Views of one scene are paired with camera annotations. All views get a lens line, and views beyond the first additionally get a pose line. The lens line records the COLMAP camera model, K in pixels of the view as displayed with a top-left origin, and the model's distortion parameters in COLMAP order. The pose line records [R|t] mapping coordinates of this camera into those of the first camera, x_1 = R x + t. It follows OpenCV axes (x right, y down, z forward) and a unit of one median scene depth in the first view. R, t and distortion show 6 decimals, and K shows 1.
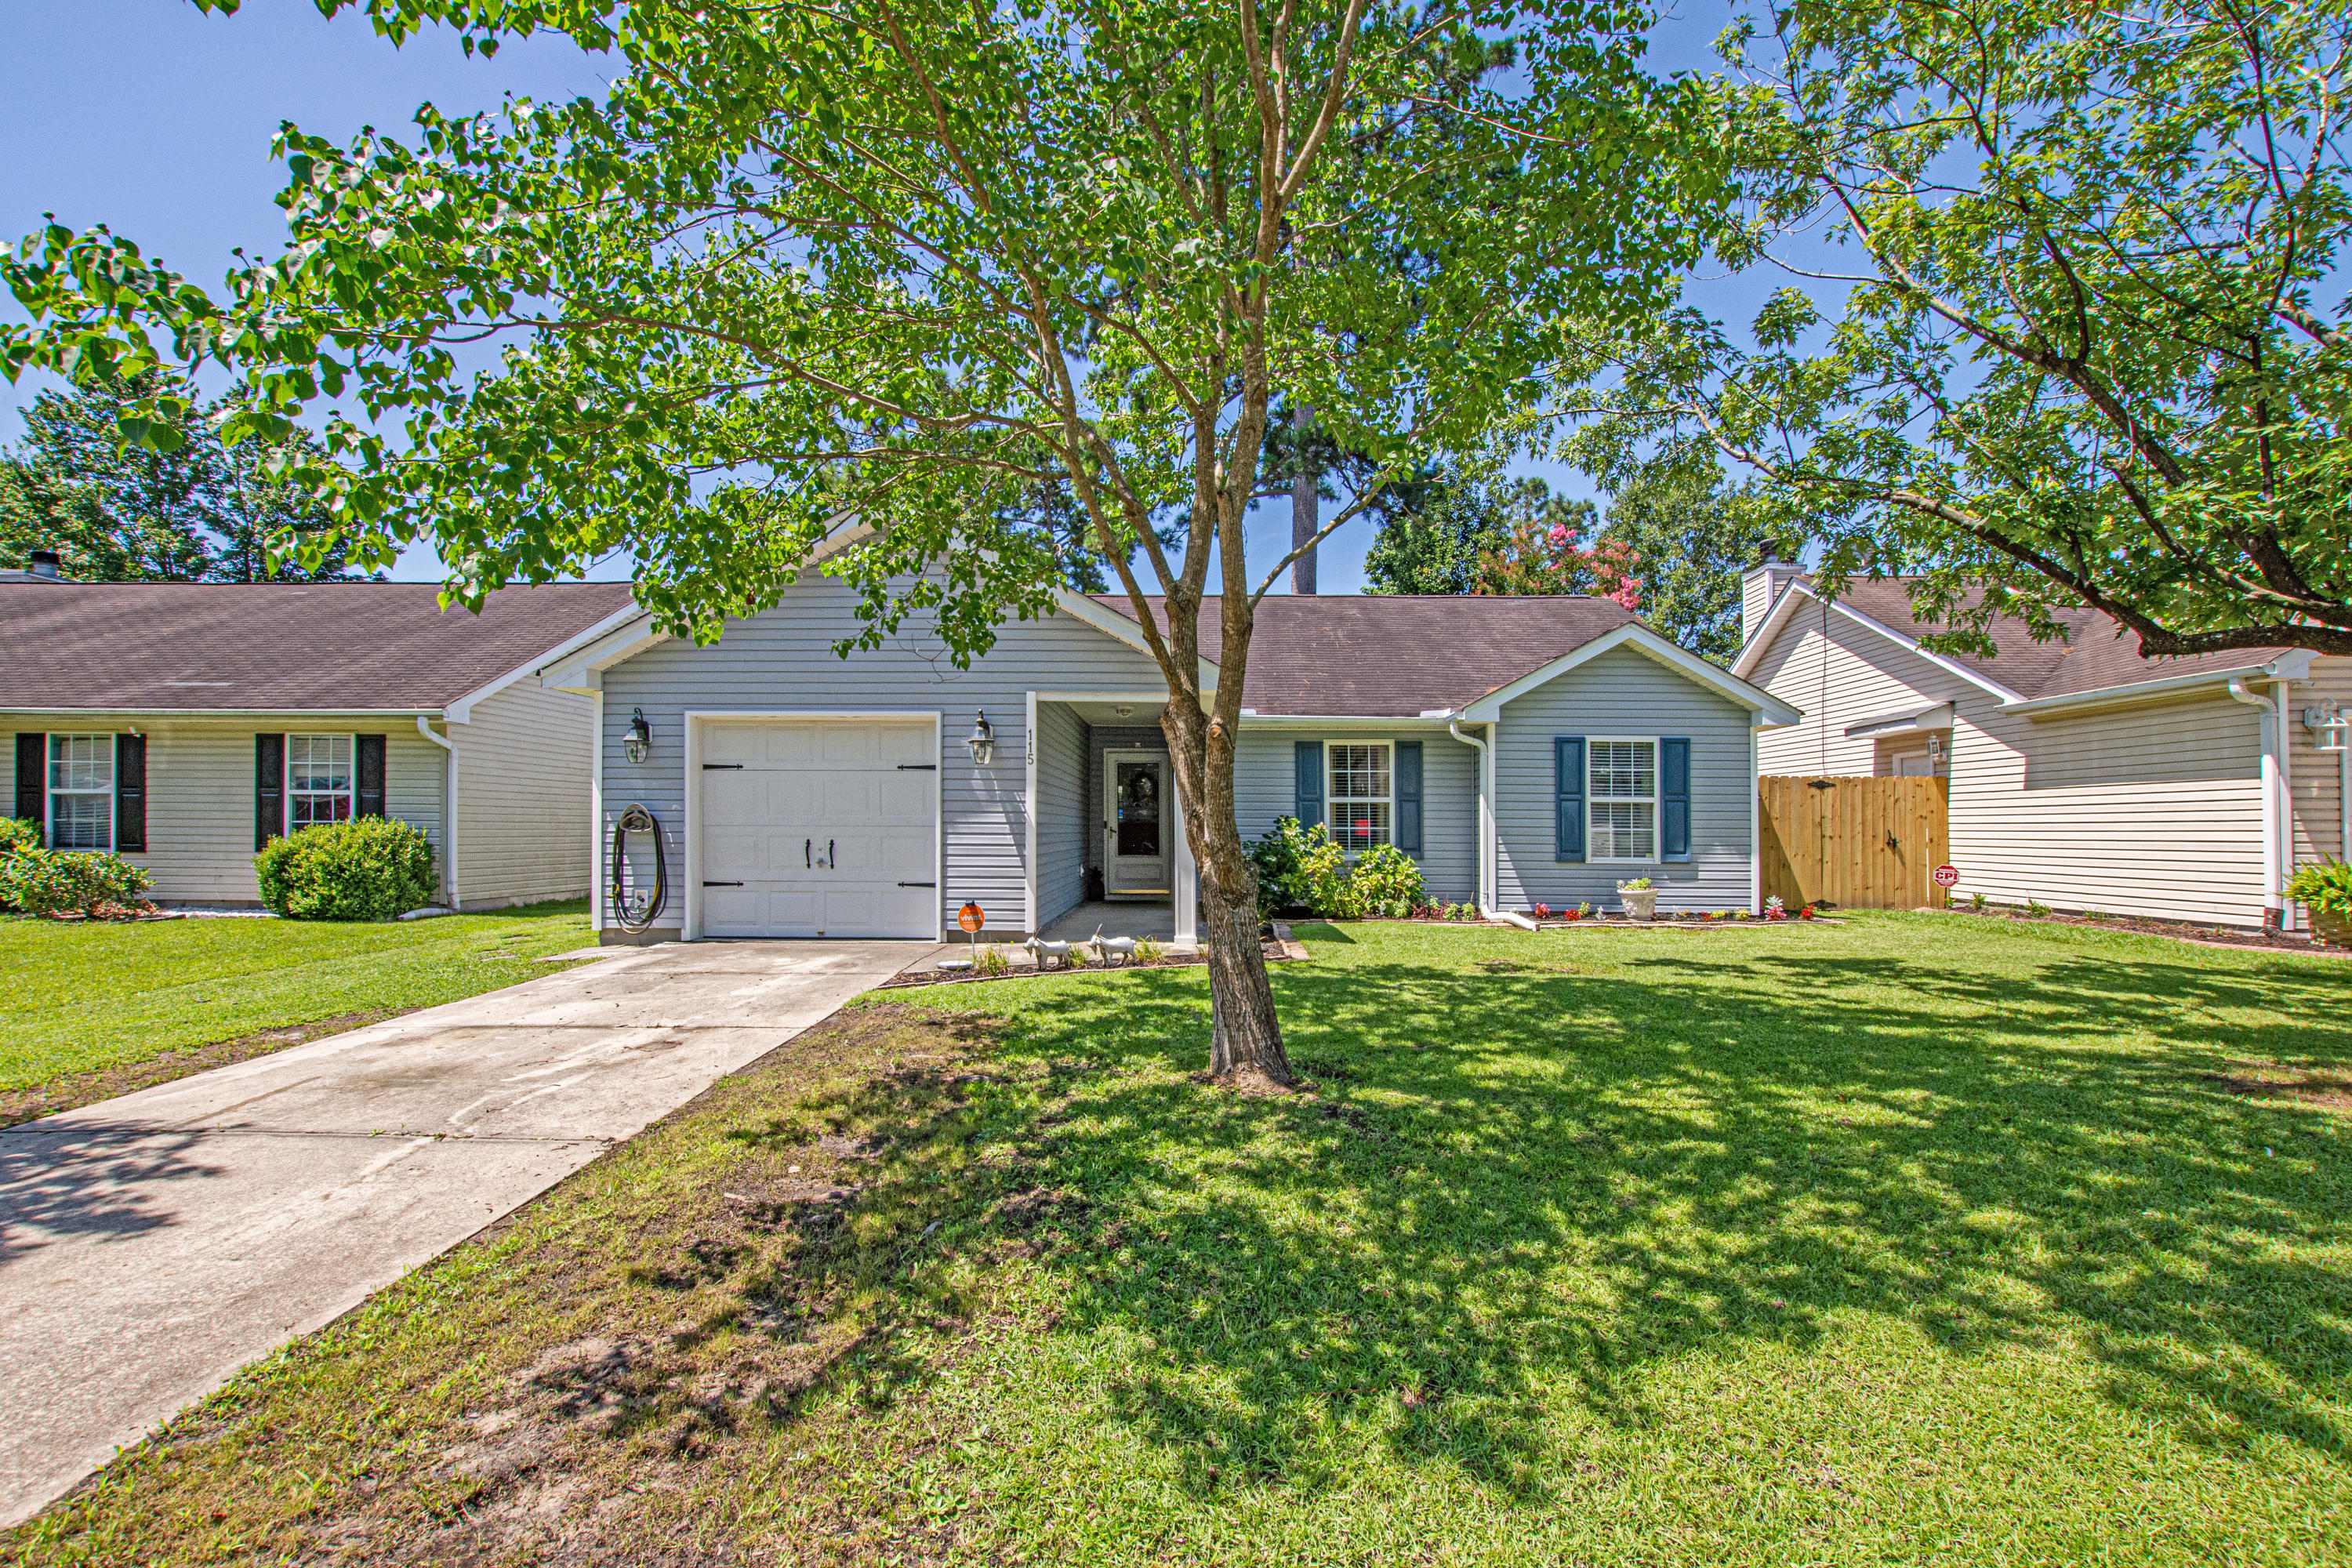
lens RADIAL K [[1056.5, 0, 1183.8], [0, 1056.5, 794.0], [0, 0, 1]] dist [-0.007765, -0.000421]
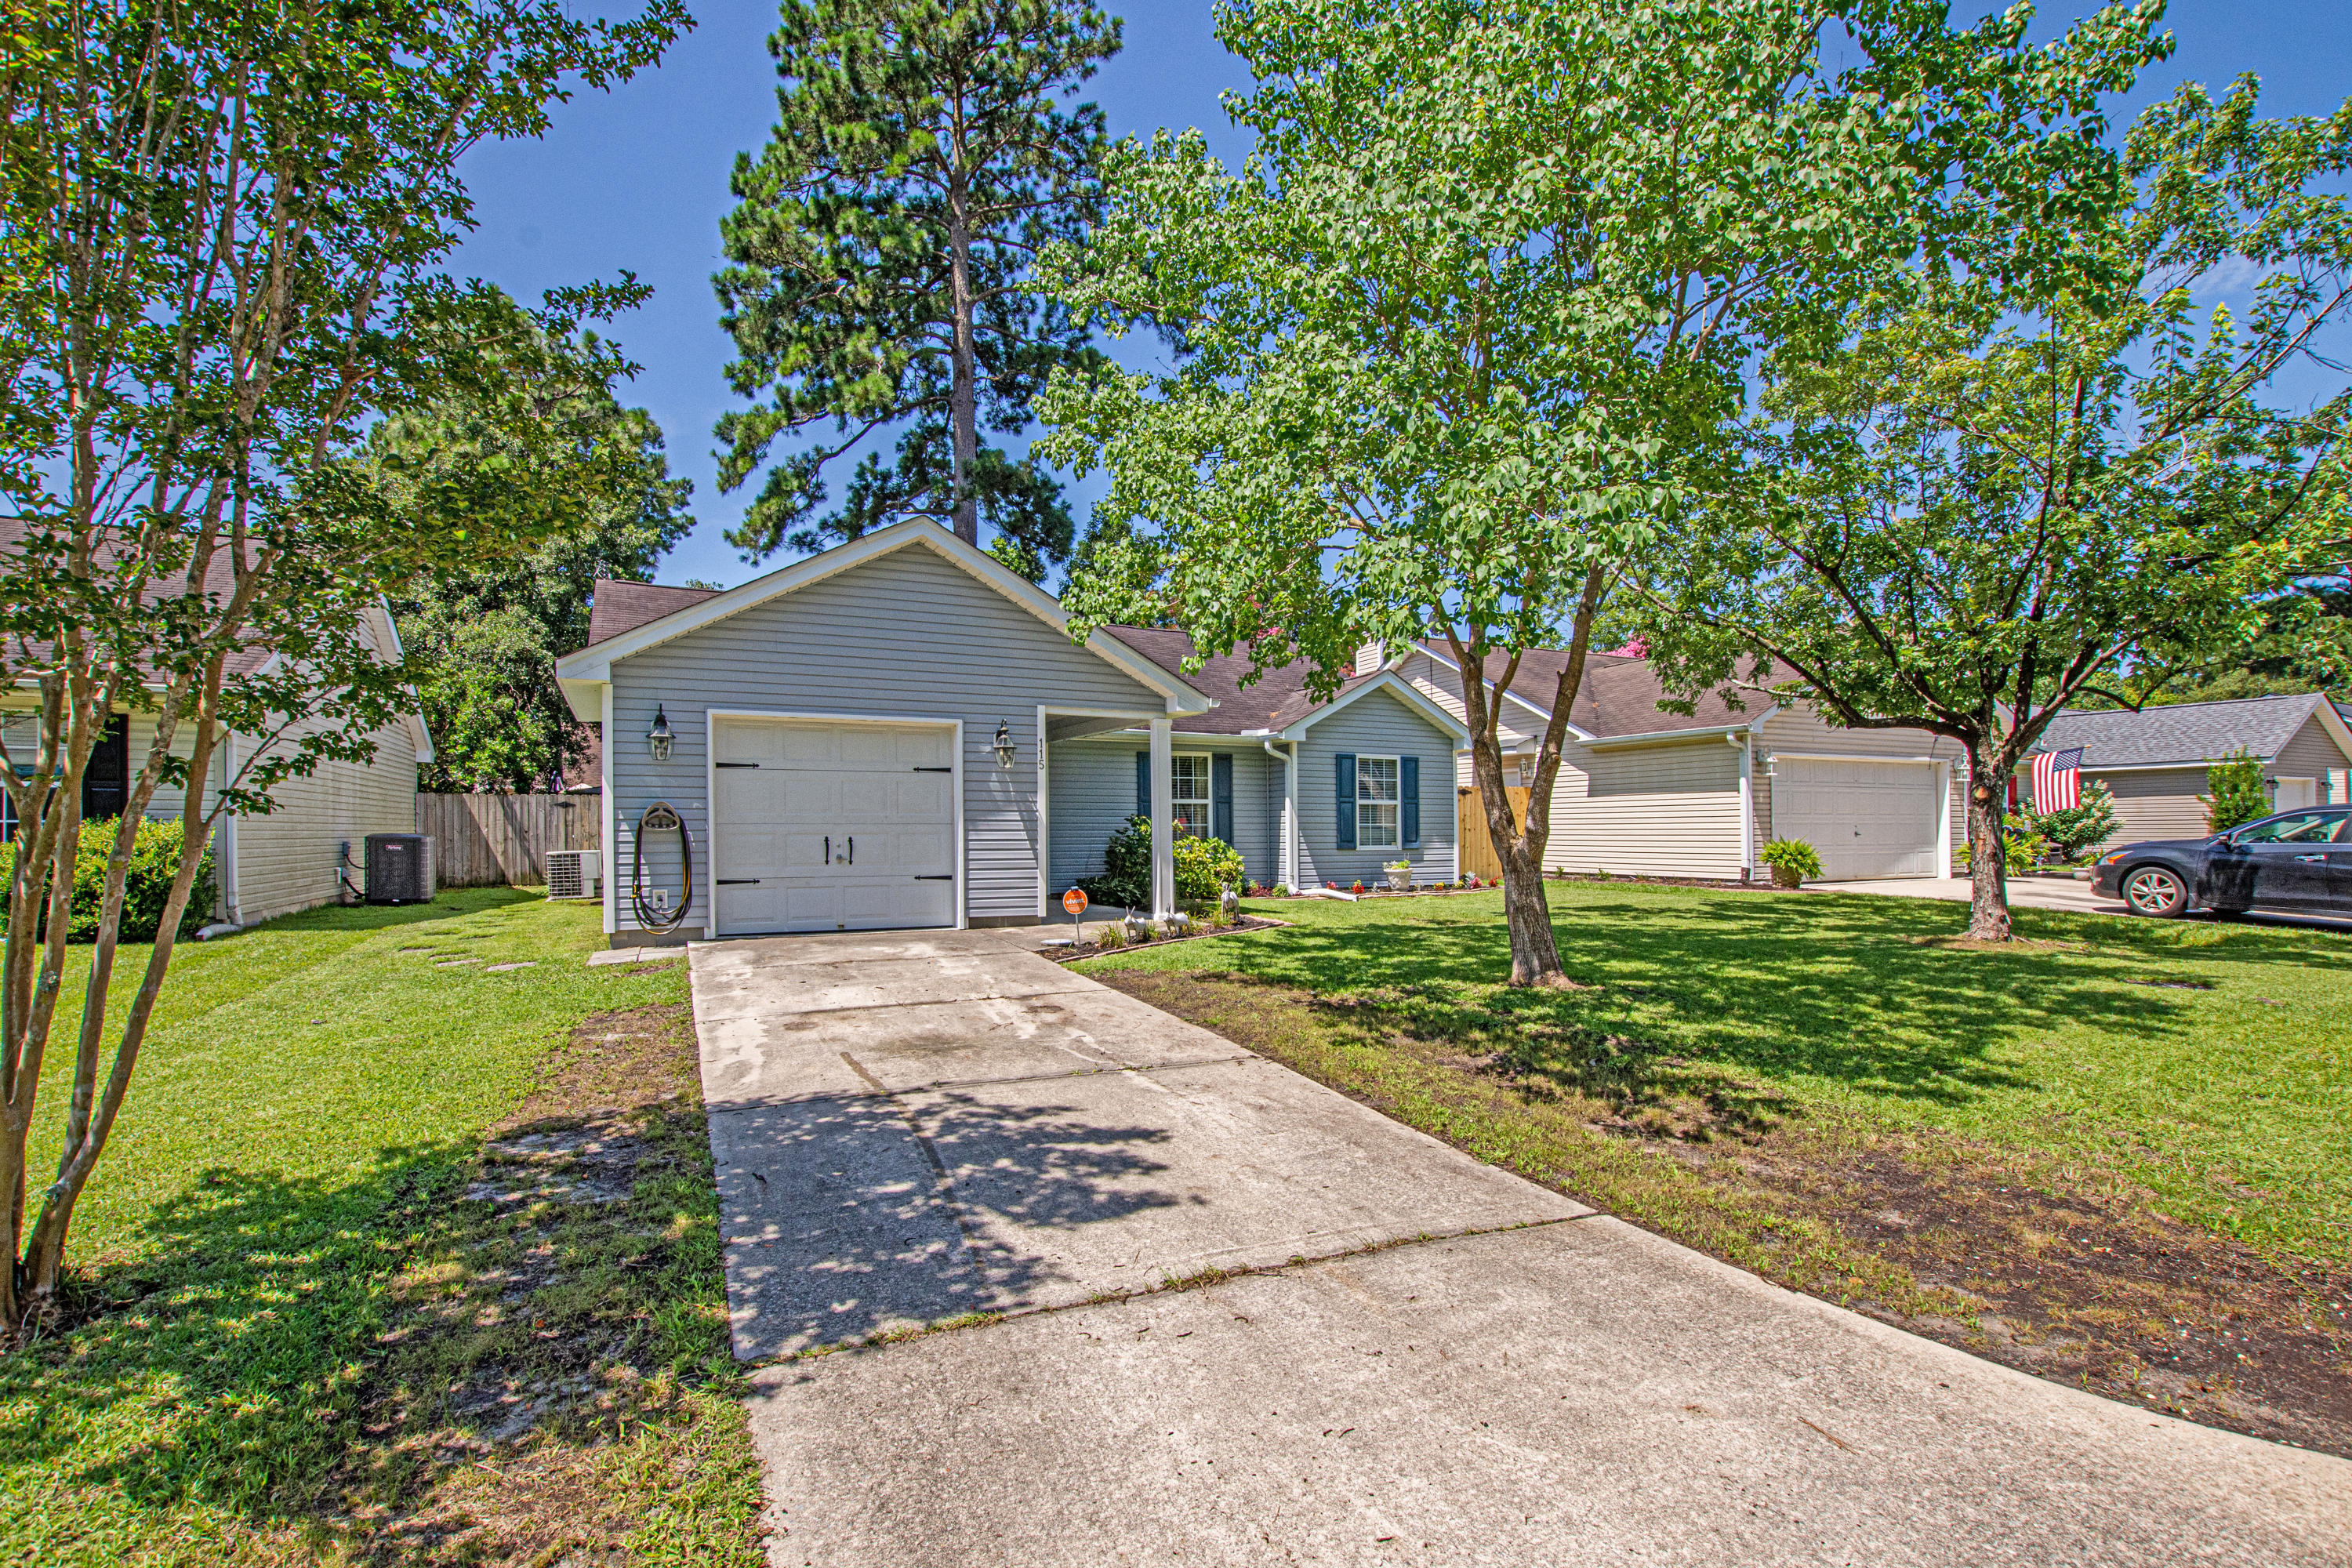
lens RADIAL K [[998.9, 0, 1176.0], [0, 998.9, 784.0], [0, 0, 1]] dist [-0.042397, 0.000065]
pose [[0.900727, 0.012461, 0.434207, -0.476871], [-0.007541, 0.999886, -0.013052, 0.001203], [-0.434321, 0.008482, 0.900718, -0.033379]]
